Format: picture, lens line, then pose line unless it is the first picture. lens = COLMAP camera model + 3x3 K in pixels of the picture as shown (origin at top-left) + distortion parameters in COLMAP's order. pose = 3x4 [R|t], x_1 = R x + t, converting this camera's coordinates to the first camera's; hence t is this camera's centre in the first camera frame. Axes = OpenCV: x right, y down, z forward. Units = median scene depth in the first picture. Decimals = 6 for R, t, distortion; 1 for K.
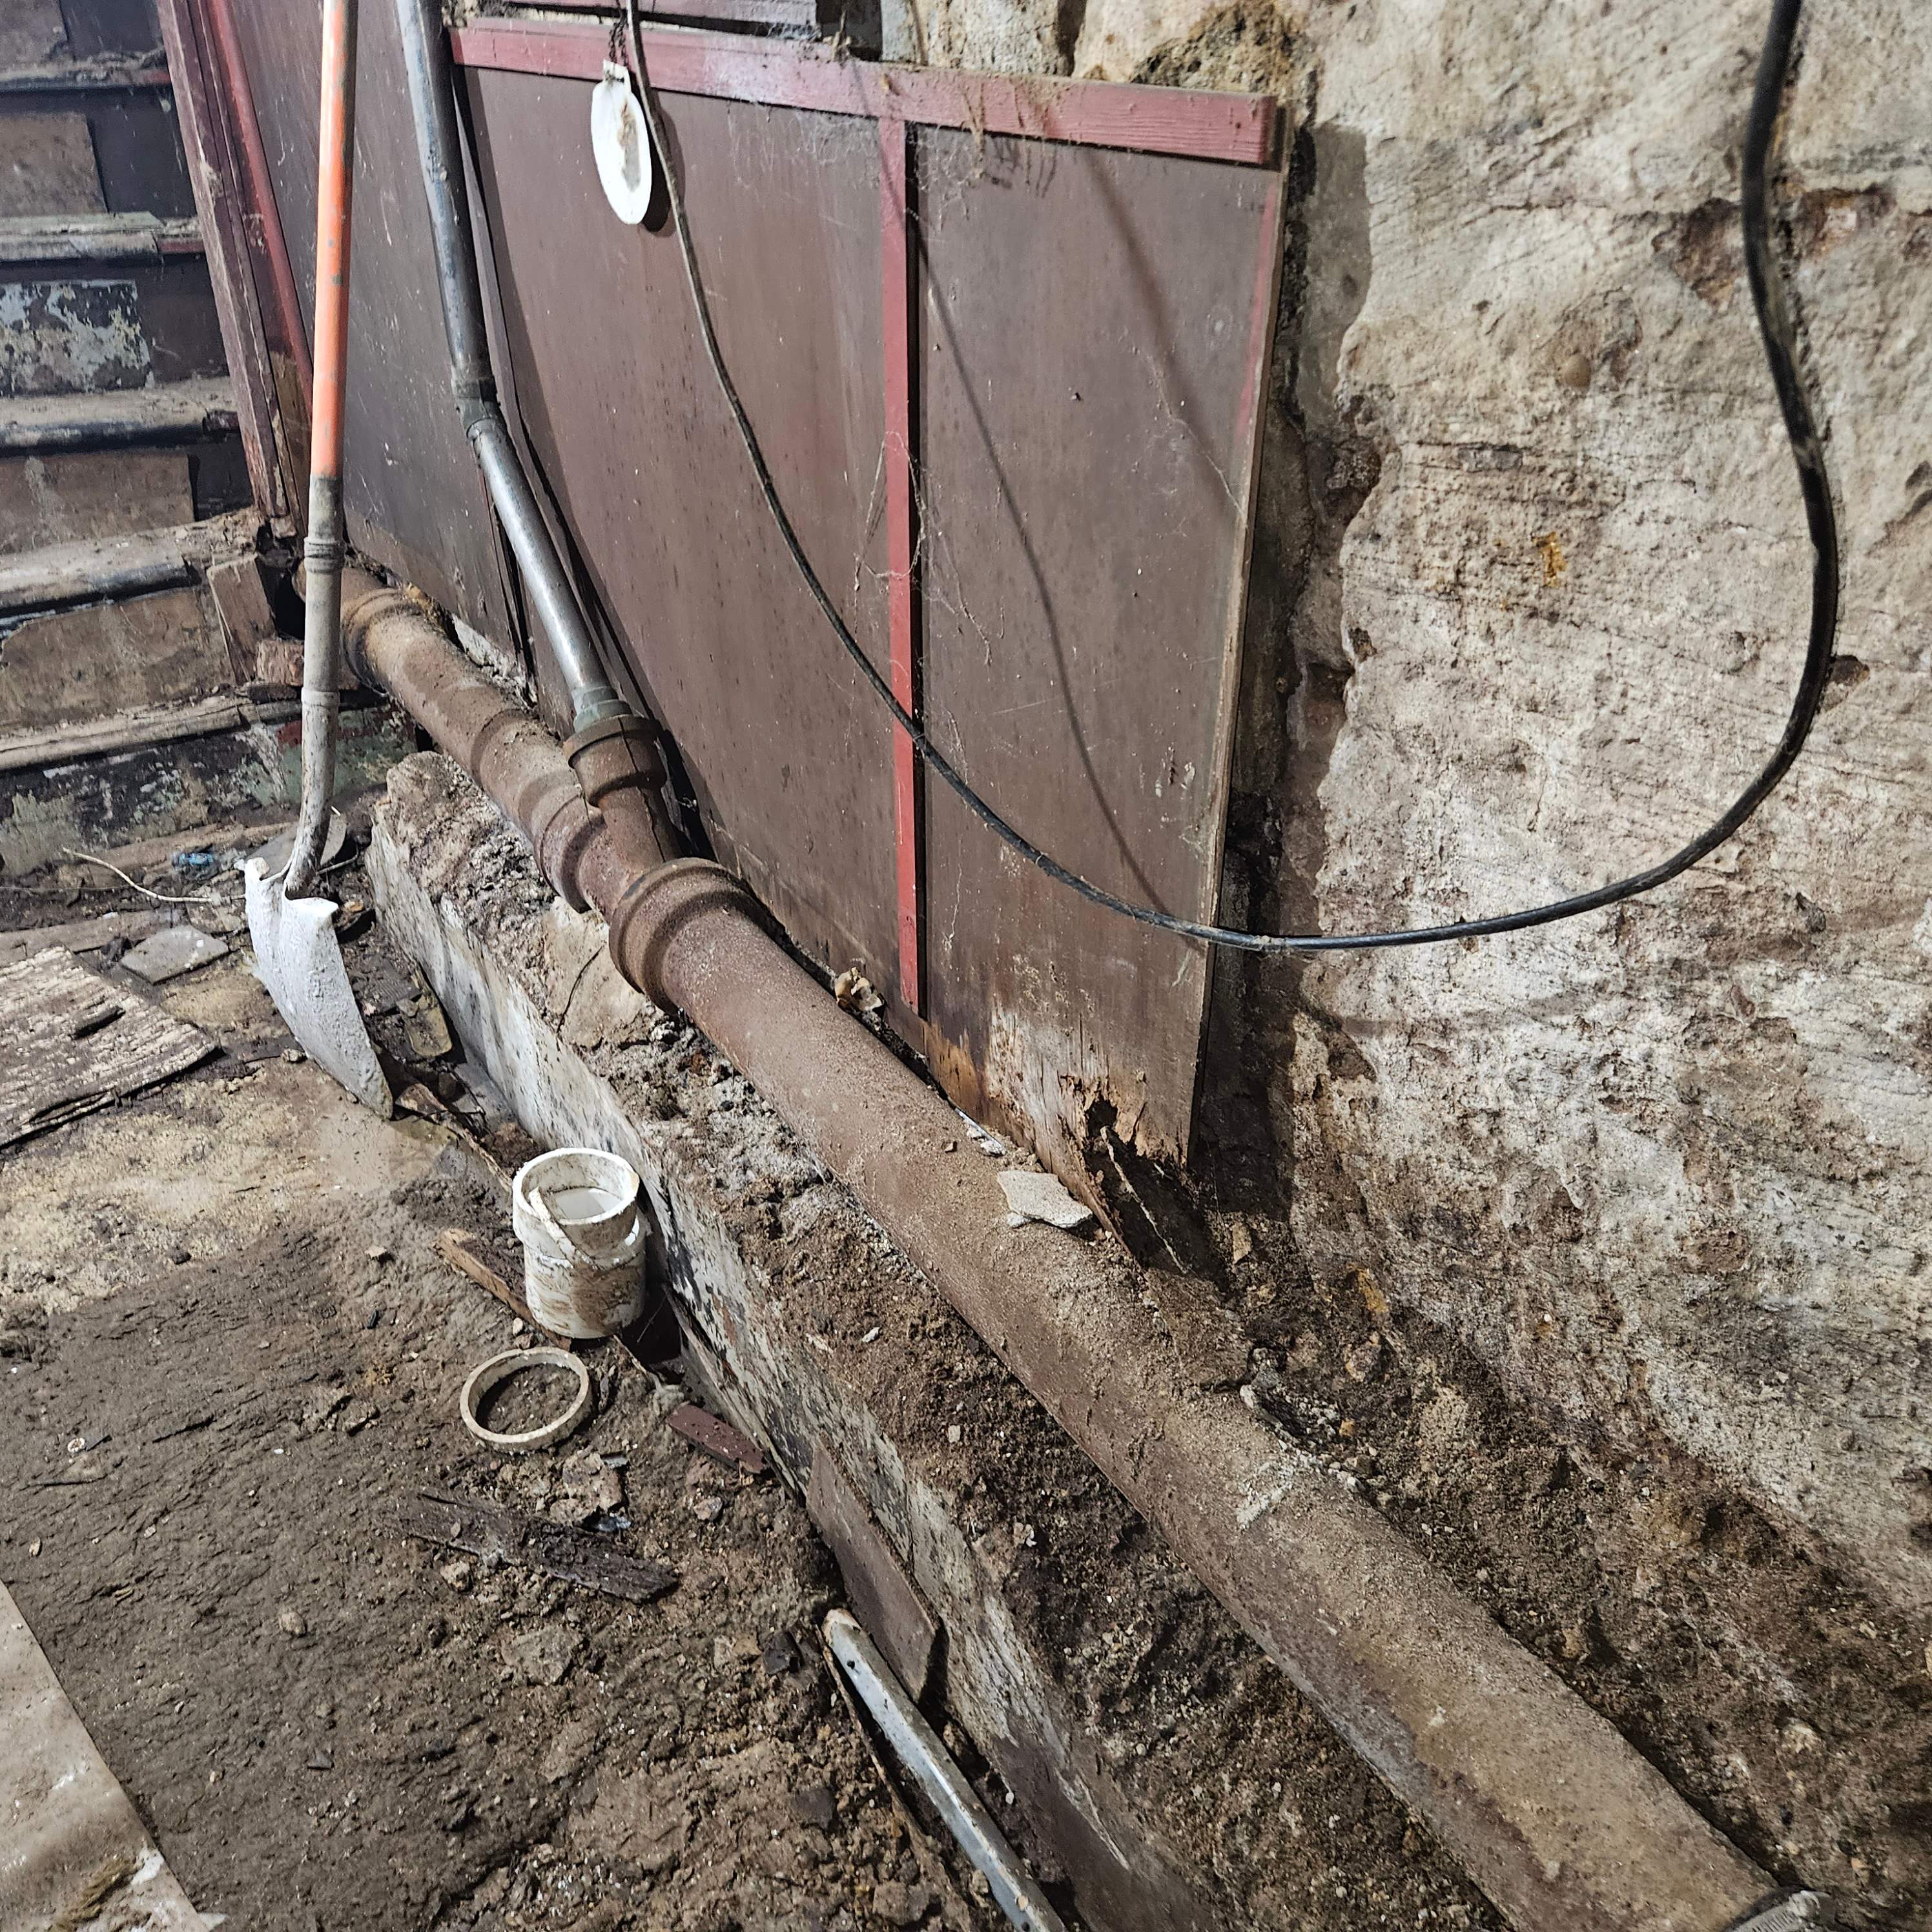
lens RADIAL K [[1714.8, 0, 965.1], [0, 1714.8, 991.9], [0, 0, 1]] dist [0.078691, -0.071445]
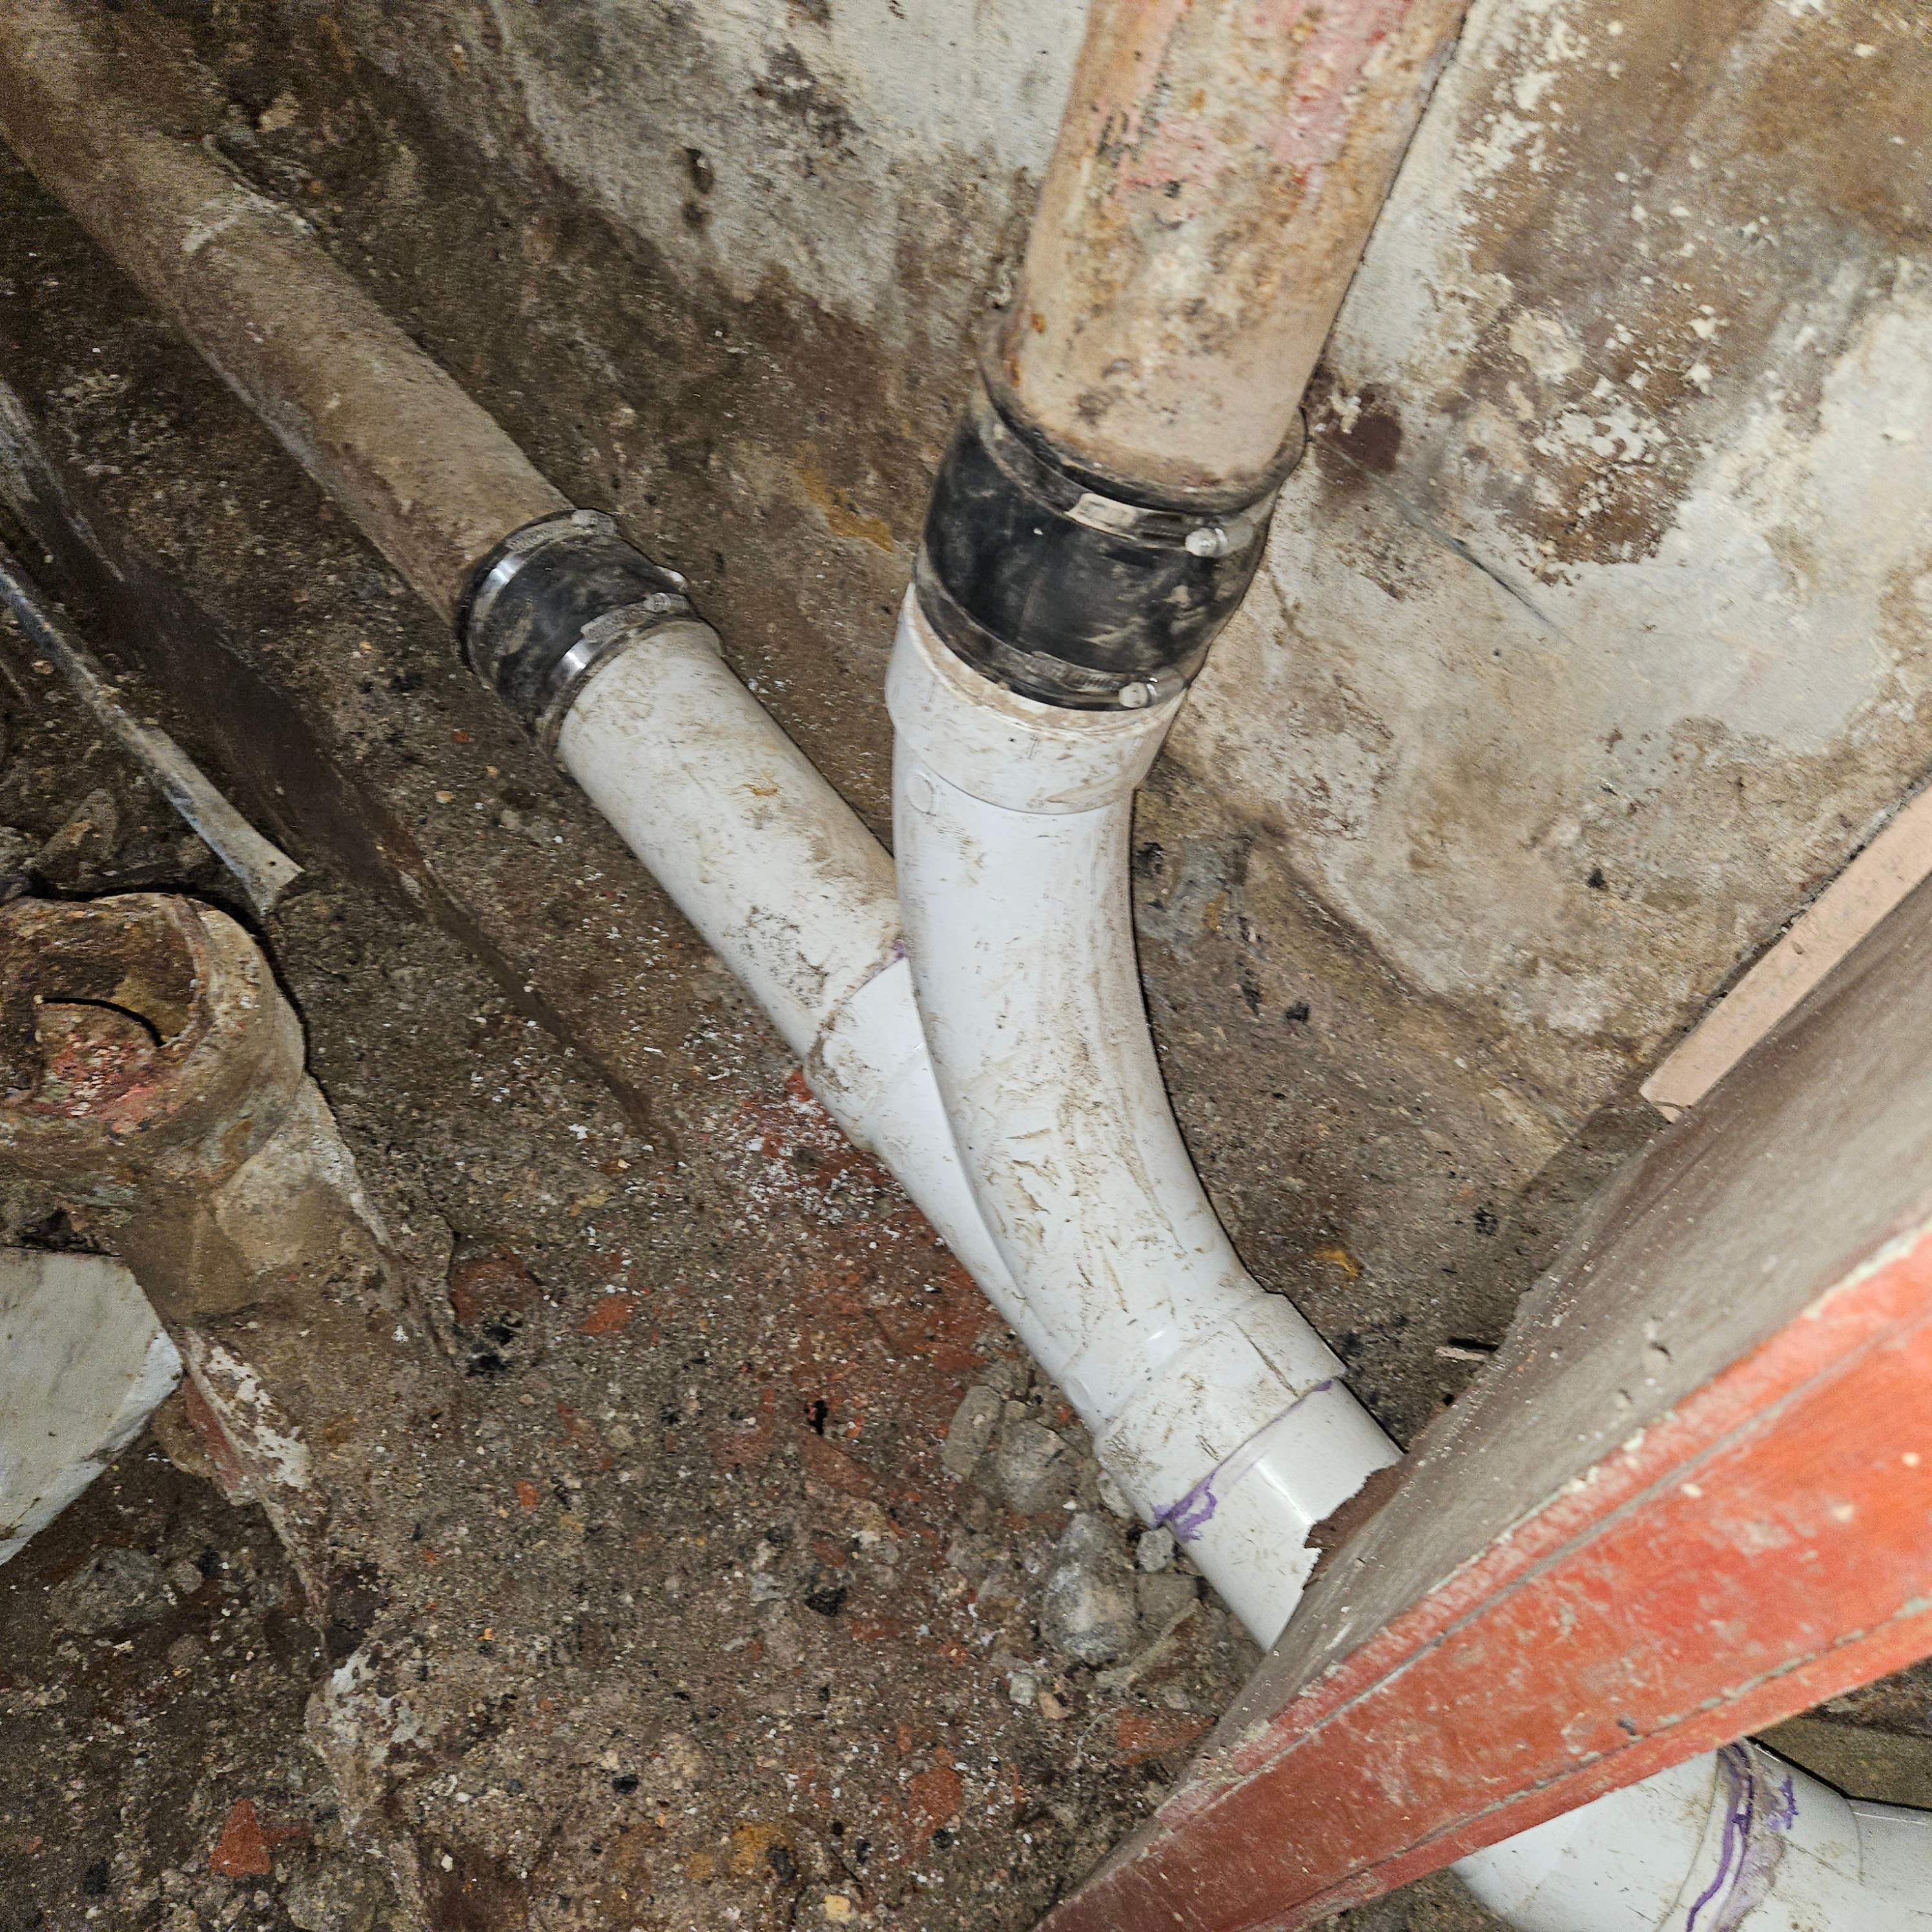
lens RADIAL K [[1714.8, 0, 965.1], [0, 1714.8, 991.9], [0, 0, 1]] dist [0.078691, -0.071445]
pose [[0.952544, -0.047977, 0.300596, 0.229667], [-0.099181, 0.884697, 0.455494, 0.147053], [-0.287790, -0.463691, 0.837955, -0.208573]]
